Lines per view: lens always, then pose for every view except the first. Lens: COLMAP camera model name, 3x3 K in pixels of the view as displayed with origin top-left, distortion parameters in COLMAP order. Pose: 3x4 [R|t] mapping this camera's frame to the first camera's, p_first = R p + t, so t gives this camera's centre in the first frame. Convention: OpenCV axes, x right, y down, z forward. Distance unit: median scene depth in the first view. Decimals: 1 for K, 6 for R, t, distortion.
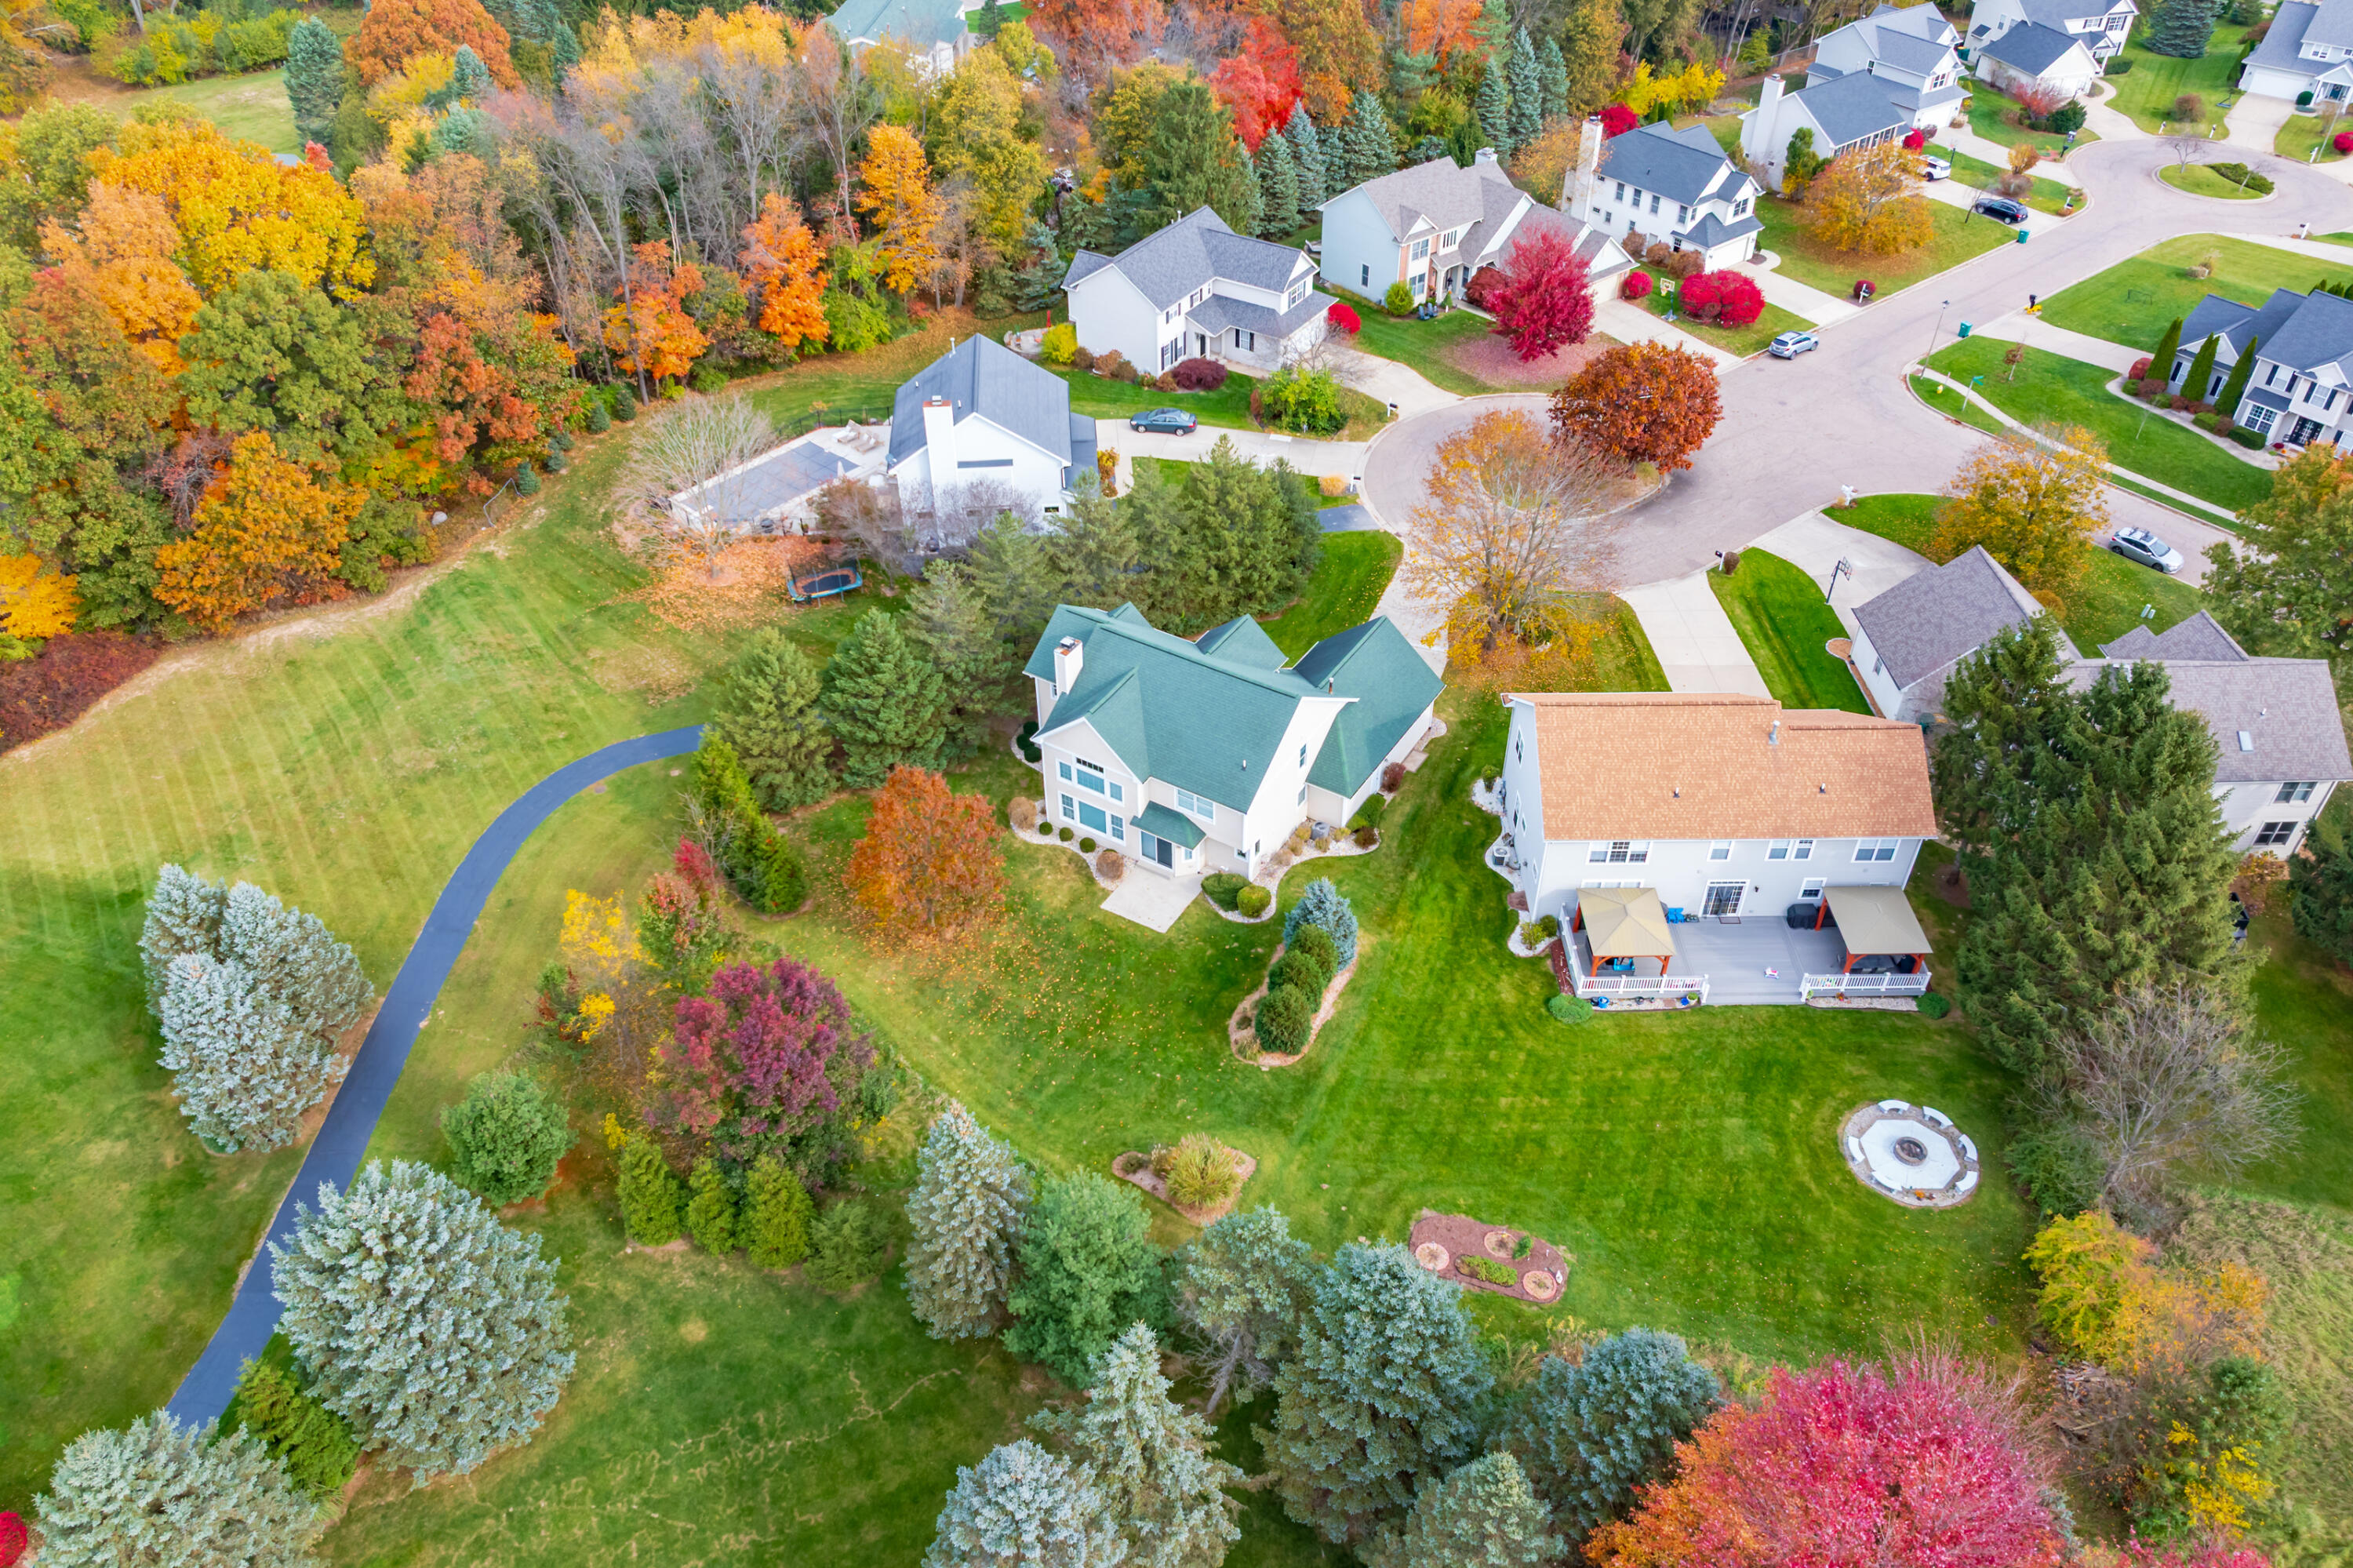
lens RADIAL K [[1652.7, 0, 1185.1], [0, 1652.7, 782.8], [0, 0, 1]] dist [-0.025616, 0.008578]
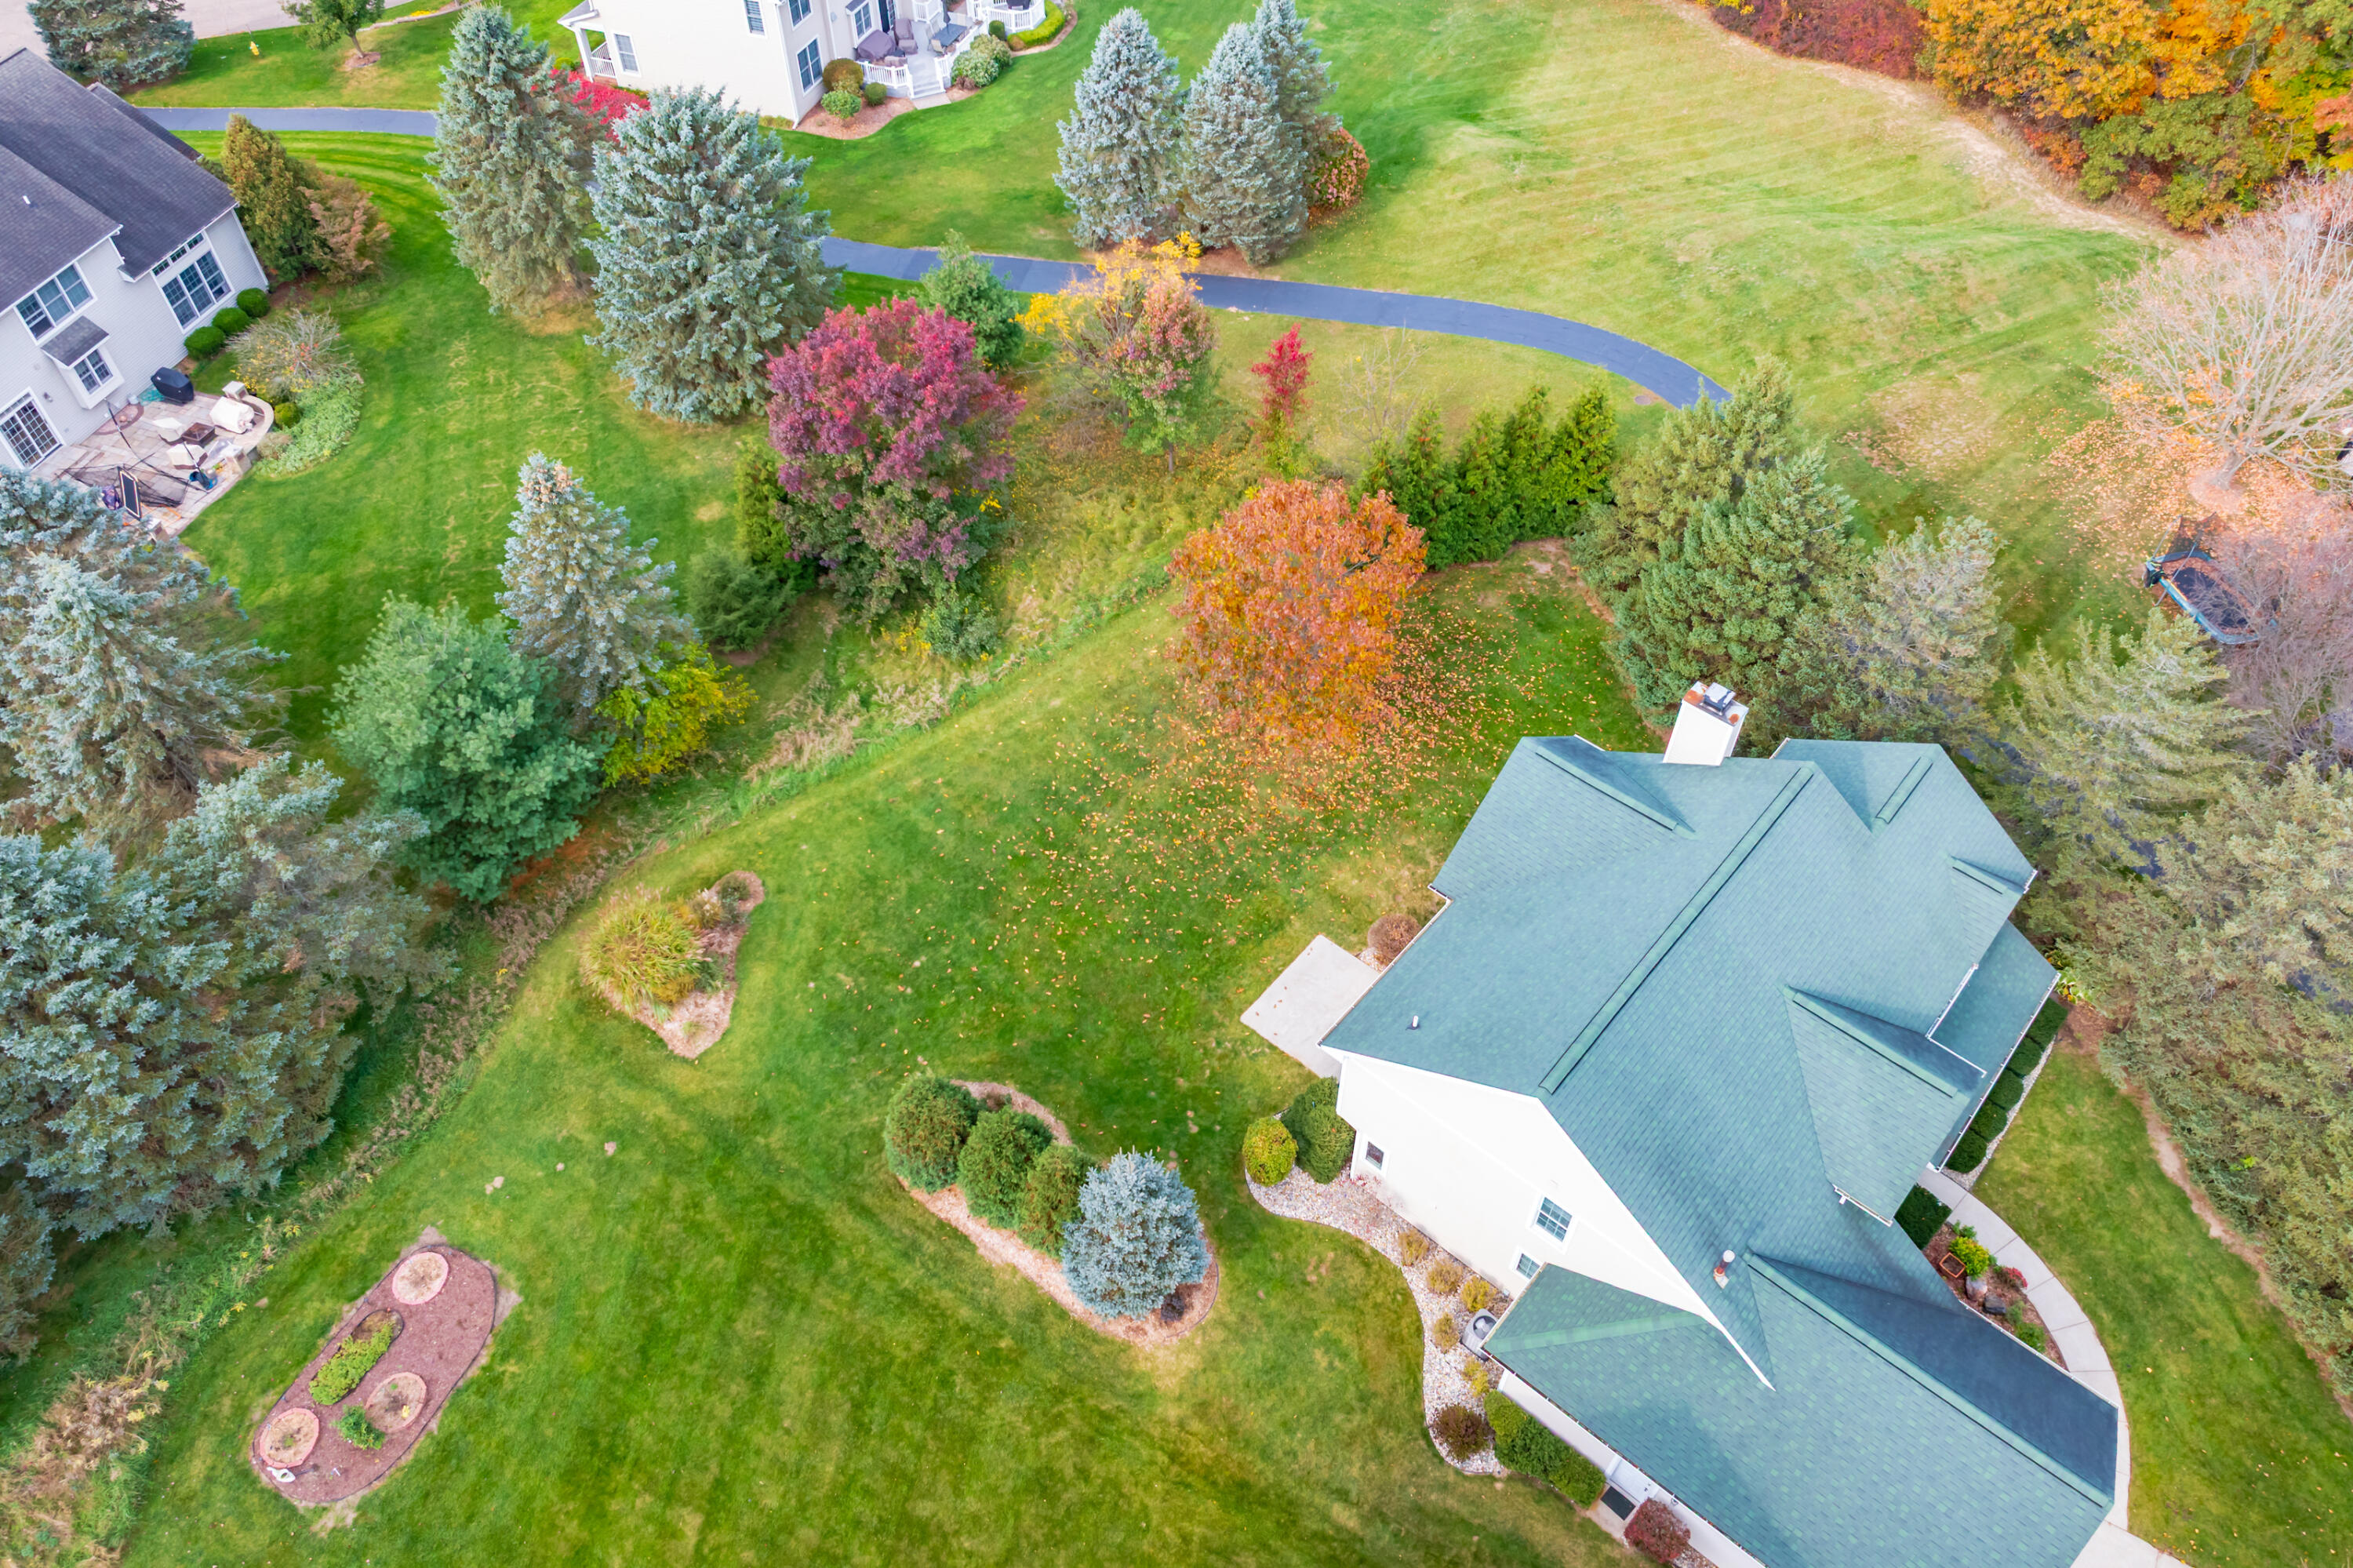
lens RADIAL K [[1652.7, 0, 1185.1], [0, 1652.7, 782.8], [0, 0, 1]] dist [-0.025616, 0.008578]
pose [[-0.160241, 0.754016, -0.637010, 0.272463], [-0.633070, 0.416633, 0.652410, -0.281818], [0.757328, 0.507815, 0.410584, 0.671000]]
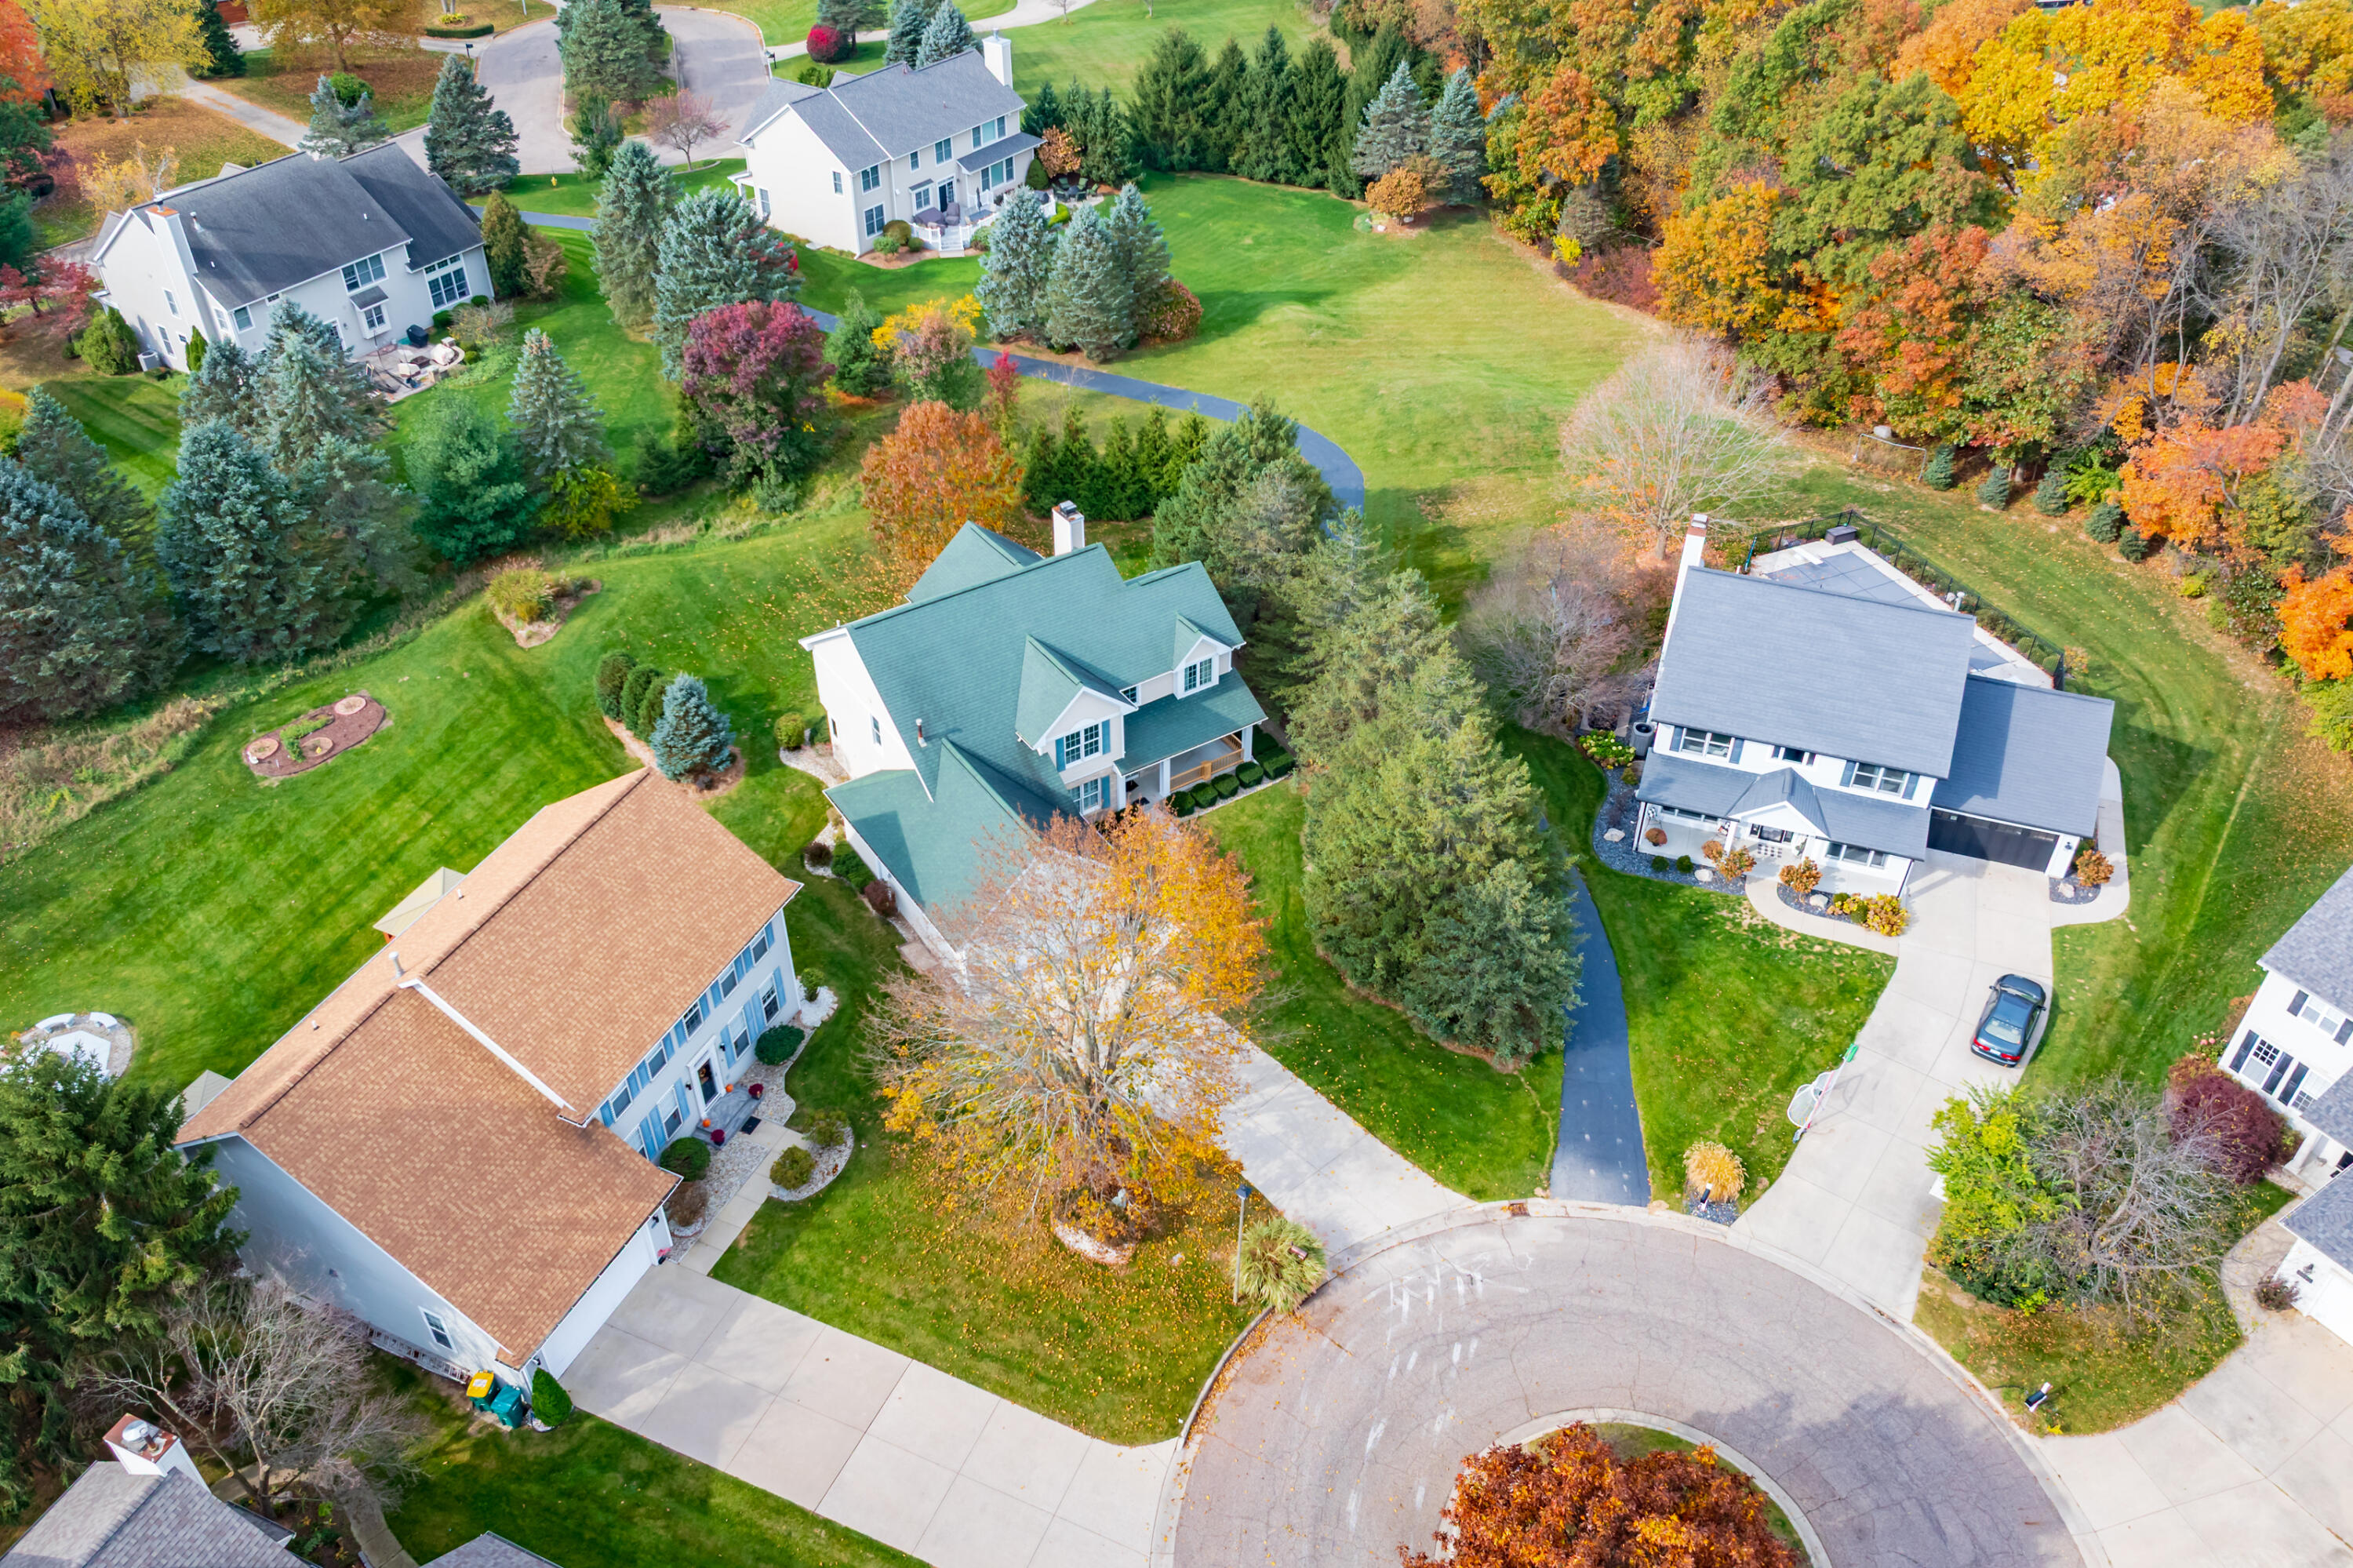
lens RADIAL K [[1782.8, 0, 1144.2], [0, 1782.8, 804.9], [0, 0, 1]] dist [-0.027309, 0.002699]
pose [[-0.426162, 0.574069, -0.699164, 0.633430], [-0.575570, 0.424195, 0.699126, -0.672624], [0.697929, 0.700359, 0.149641, 0.963458]]
